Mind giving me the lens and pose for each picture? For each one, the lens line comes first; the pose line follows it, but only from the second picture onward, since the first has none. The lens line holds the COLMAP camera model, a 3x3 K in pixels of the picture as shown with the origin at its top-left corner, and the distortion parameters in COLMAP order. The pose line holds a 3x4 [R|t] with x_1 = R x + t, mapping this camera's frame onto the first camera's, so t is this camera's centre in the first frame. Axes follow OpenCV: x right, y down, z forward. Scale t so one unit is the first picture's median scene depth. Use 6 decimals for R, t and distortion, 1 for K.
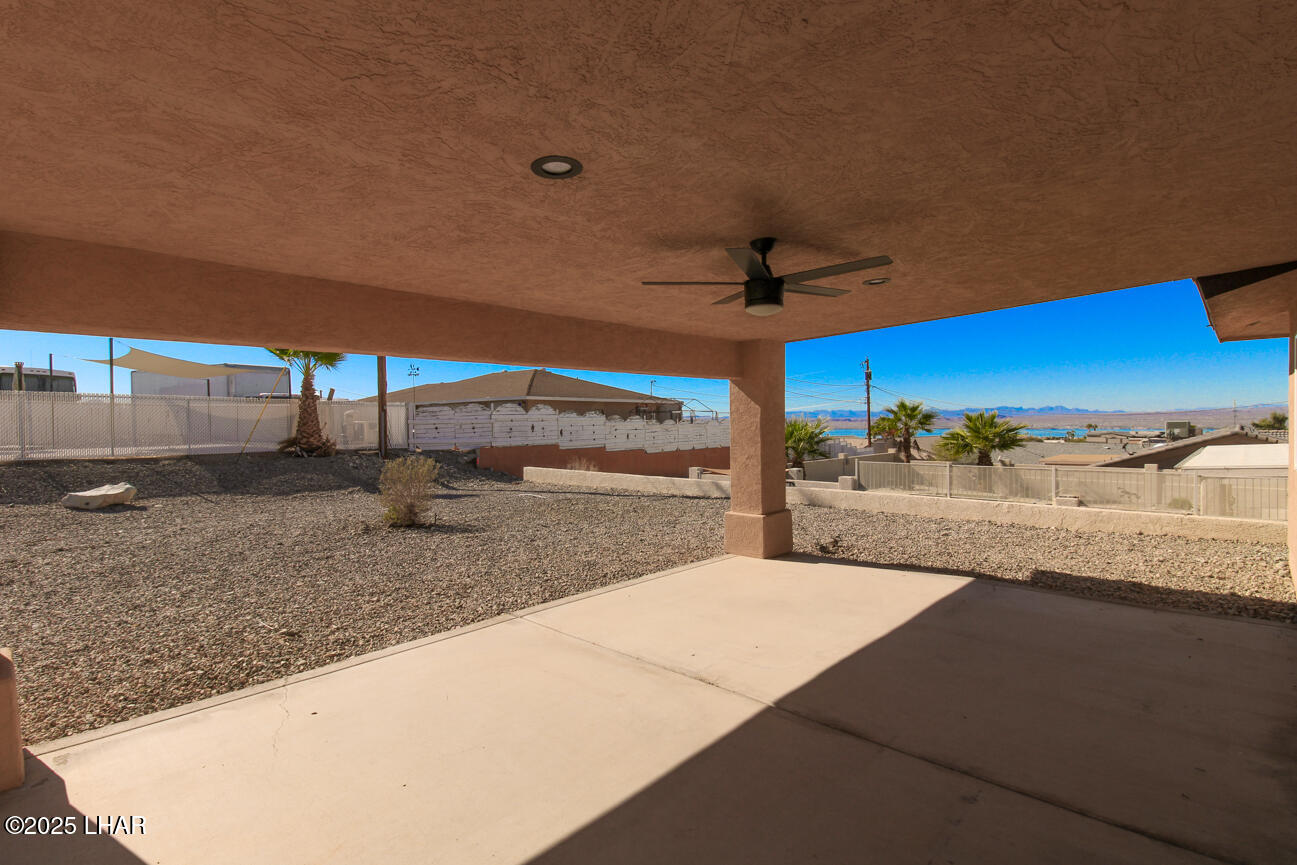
lens RADIAL K [[614.9, 0, 650.9], [0, 614.9, 430.5], [0, 0, 1]] dist [0.019415, -0.000406]
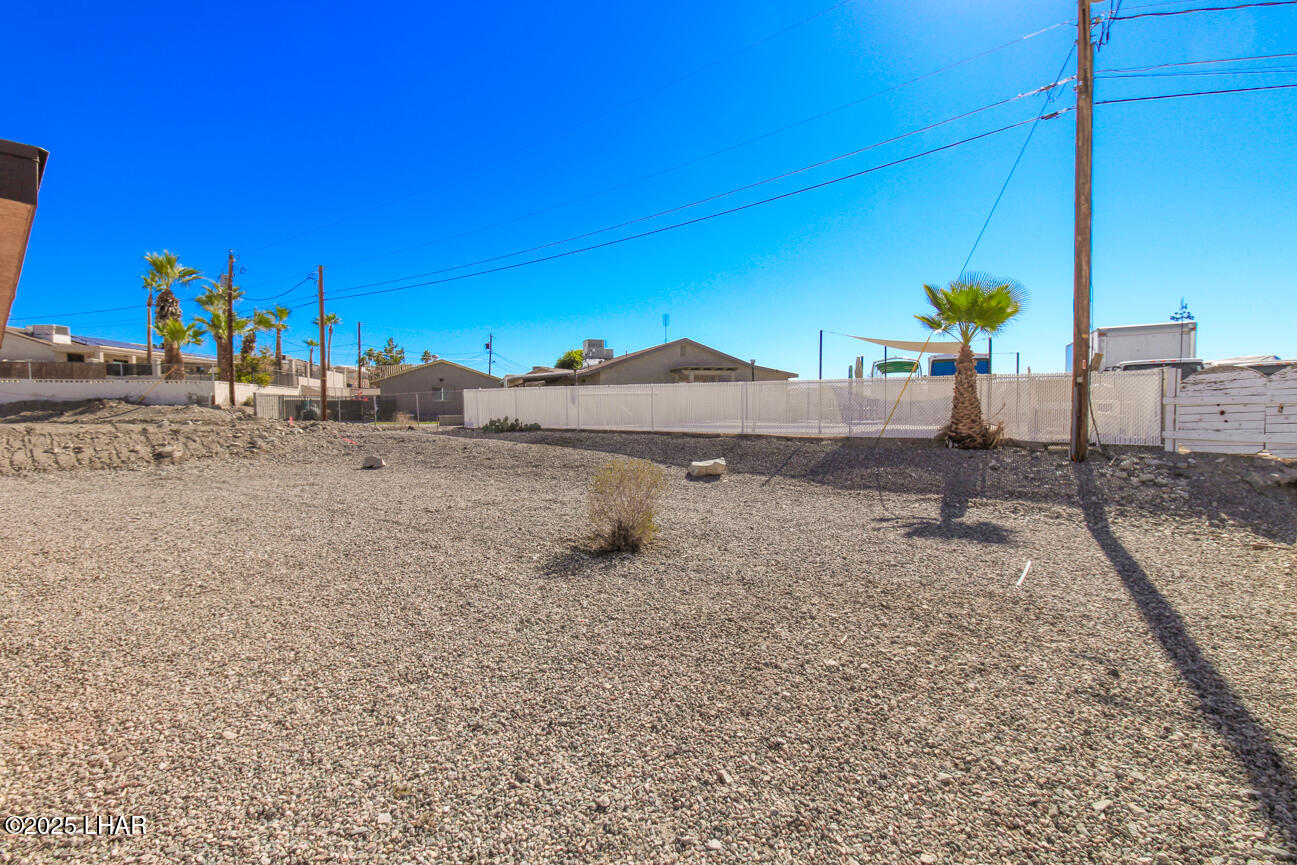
lens RADIAL K [[591.0, 0, 648.5], [0, 591.0, 432.5], [0, 0, 1]] dist [0.016497, -0.000335]
pose [[0.027839, 0.052685, -0.998223, 0.190621], [-0.002728, 0.998610, 0.052630, -0.015727], [0.999609, 0.001258, 0.027944, 0.592704]]
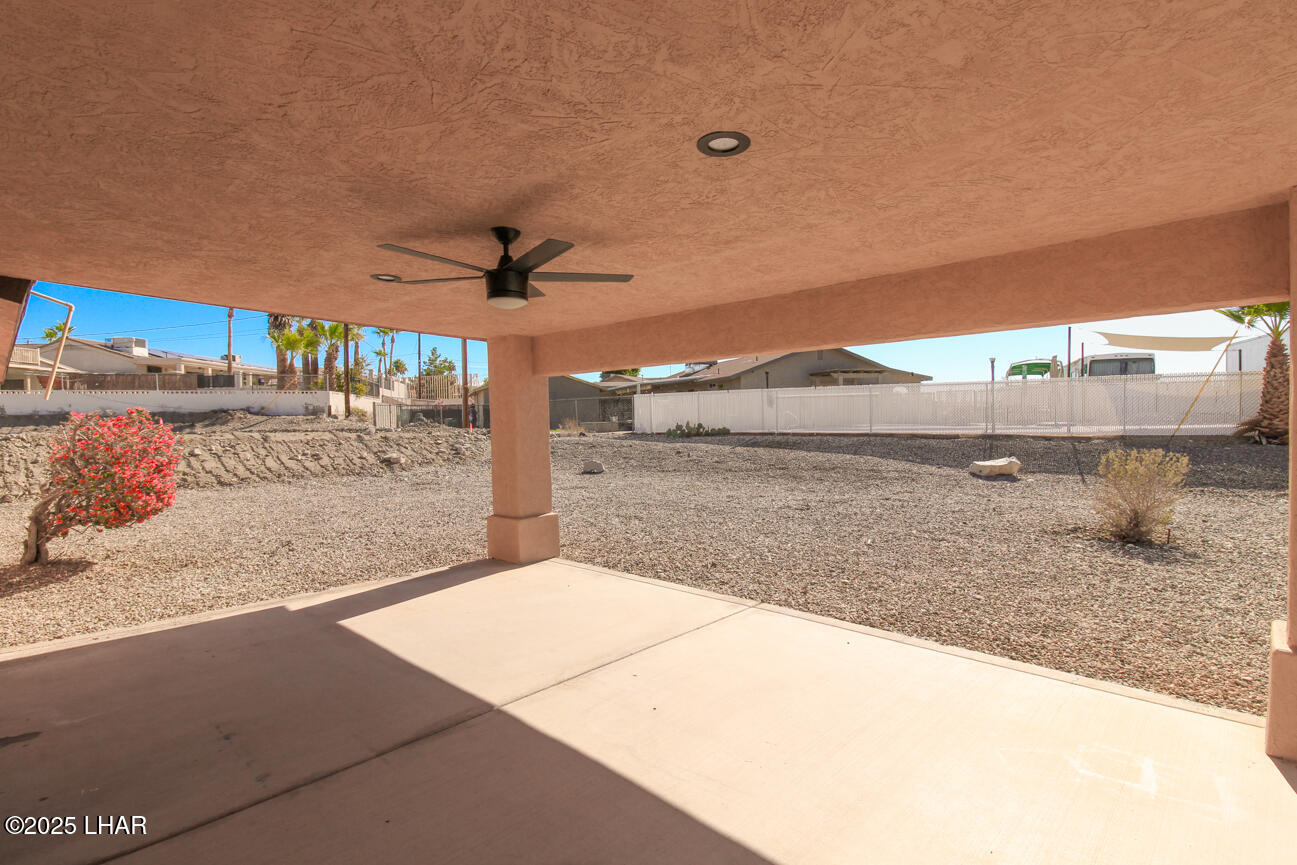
lens RADIAL K [[614.9, 0, 650.9], [0, 614.9, 430.5], [0, 0, 1]] dist [0.019415, -0.000406]
pose [[0.009207, 0.032213, -0.999439, 0.213571], [0.007606, 0.999450, 0.032284, -0.005179], [0.999929, -0.007899, 0.008957, 0.226002]]
